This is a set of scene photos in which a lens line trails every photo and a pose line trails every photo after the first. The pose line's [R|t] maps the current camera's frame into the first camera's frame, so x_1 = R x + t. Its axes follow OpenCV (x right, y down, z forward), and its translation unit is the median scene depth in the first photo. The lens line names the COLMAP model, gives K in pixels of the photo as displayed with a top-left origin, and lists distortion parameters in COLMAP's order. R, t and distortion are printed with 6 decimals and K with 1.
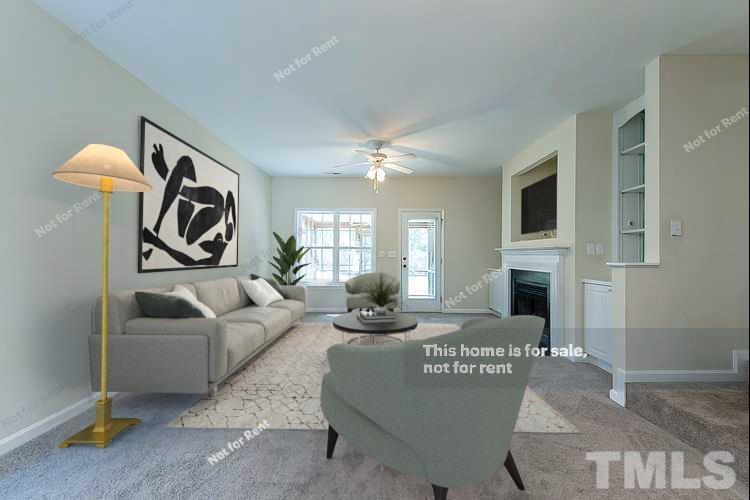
lens RADIAL K [[295.6, 0, 374.5], [0, 295.6, 251.7], [0, 0, 1]] dist [0.003092, -0.000097]
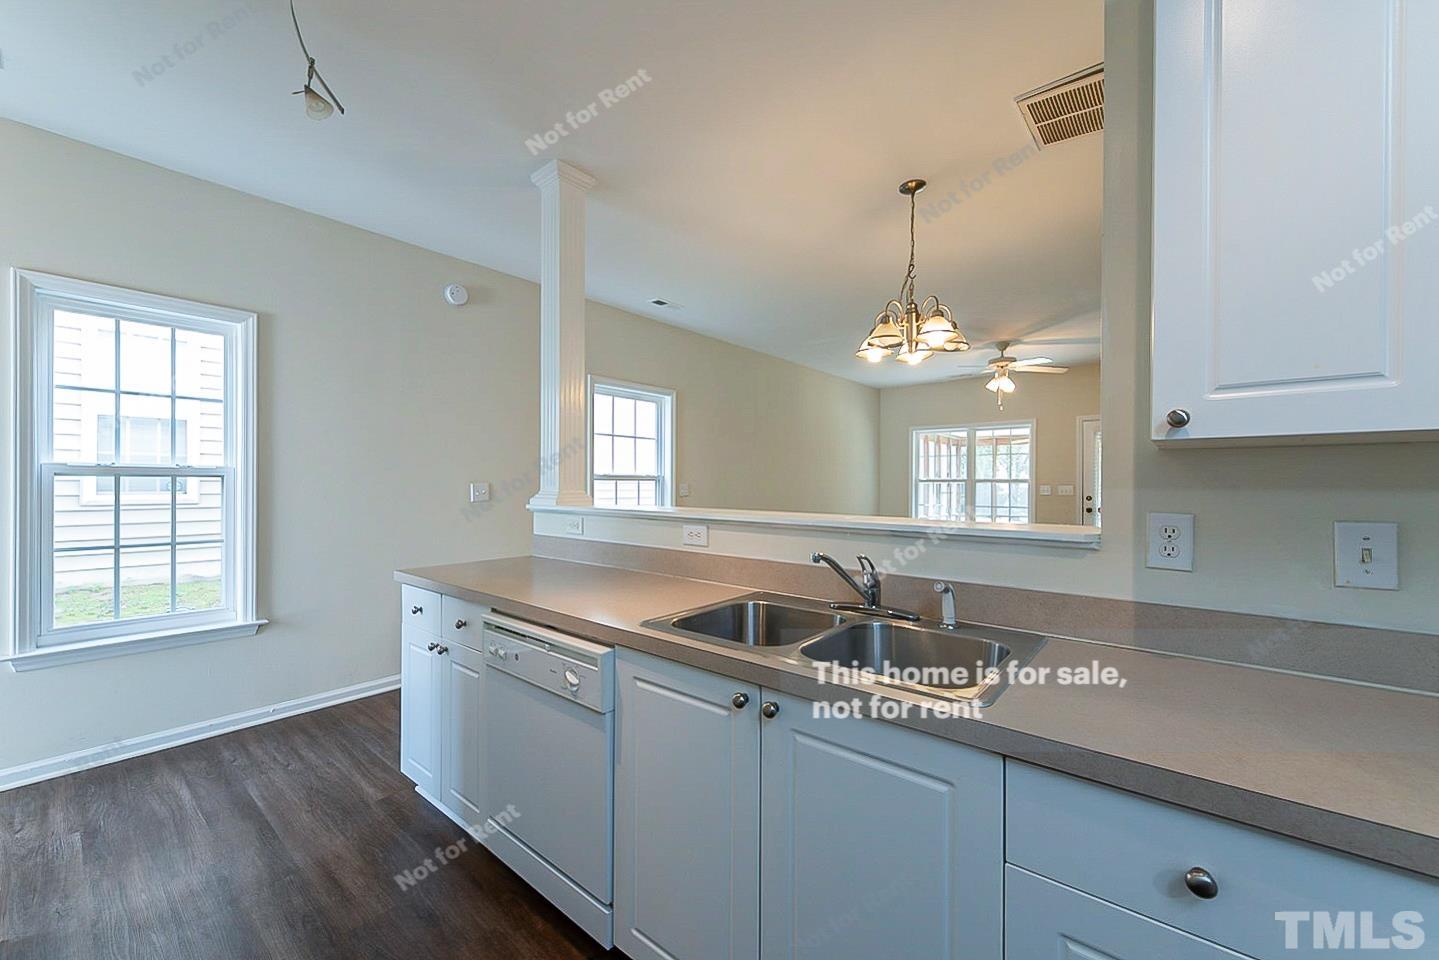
lens RADIAL K [[554.4, 0, 719.5], [0, 554.4, 480.0], [0, 0, 1]] dist [0.001476, 0.000006]
pose [[0.774926, -0.007029, -0.632013, 0.585306], [0.005986, 0.999975, -0.003782, -0.035264], [0.632024, -0.000853, 0.774948, -0.918903]]
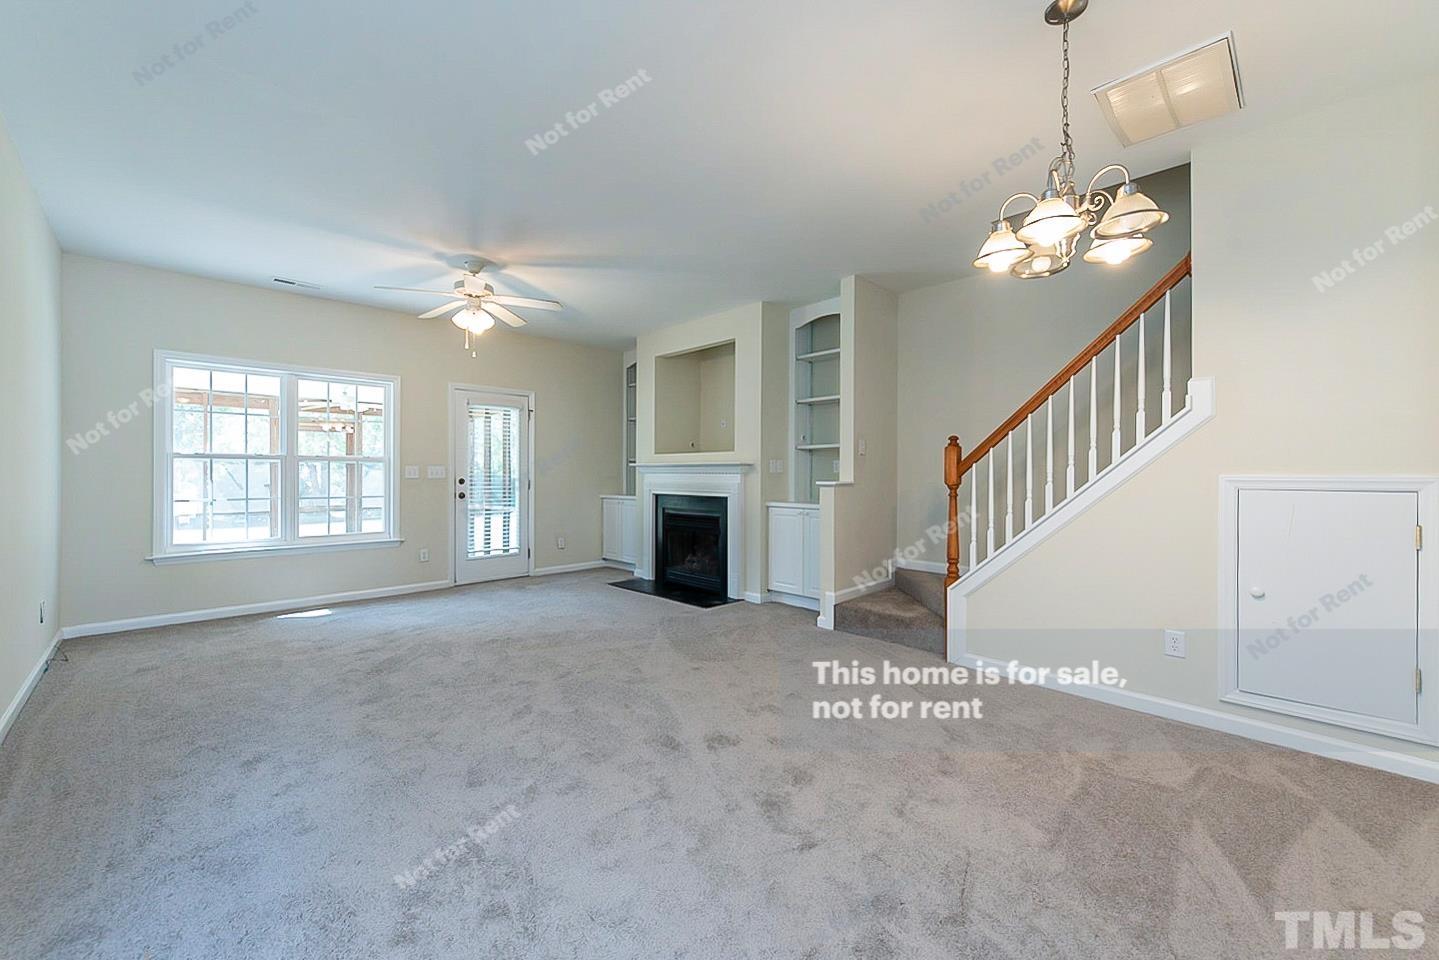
lens RADIAL K [[568.8, 0, 722.2], [0, 568.8, 474.5], [0, 0, 1]] dist [0.001301, -0.000059]
pose [[0.706739, -0.003442, 0.707466, -0.690362], [-0.005581, 0.999930, 0.010440, -0.003102], [-0.707453, -0.011327, 0.706670, -0.050649]]
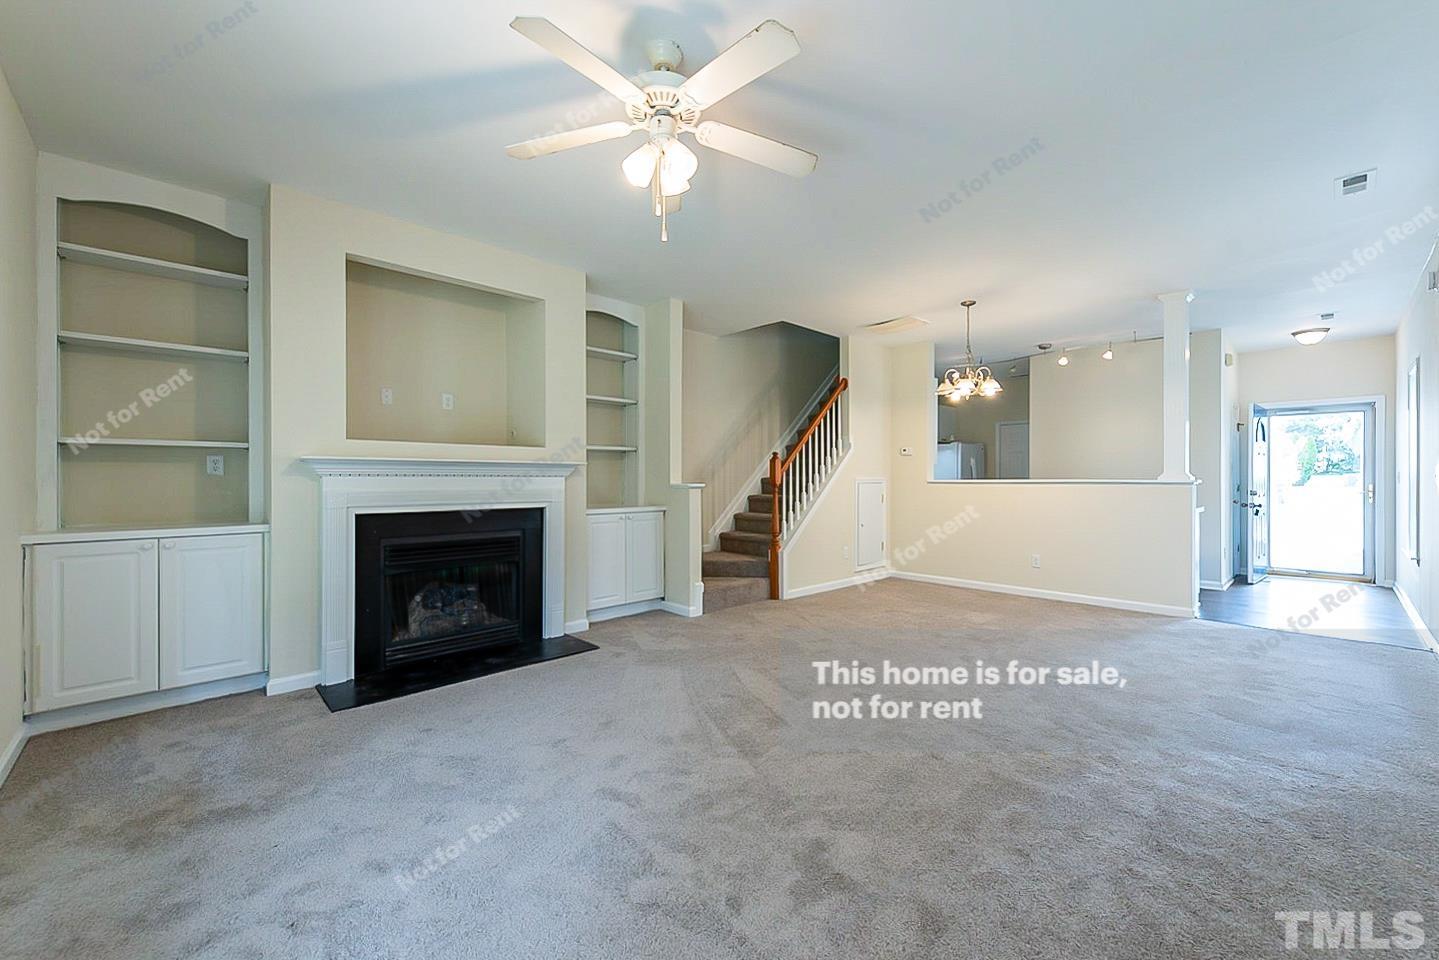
lens RADIAL K [[568.8, 0, 722.2], [0, 568.8, 474.5], [0, 0, 1]] dist [0.001301, -0.000059]
pose [[-0.693413, -0.001195, 0.720539, -0.681754], [-0.004006, 0.999990, -0.002197, 0.011232], [-0.720529, -0.004410, -0.693411, 2.295068]]
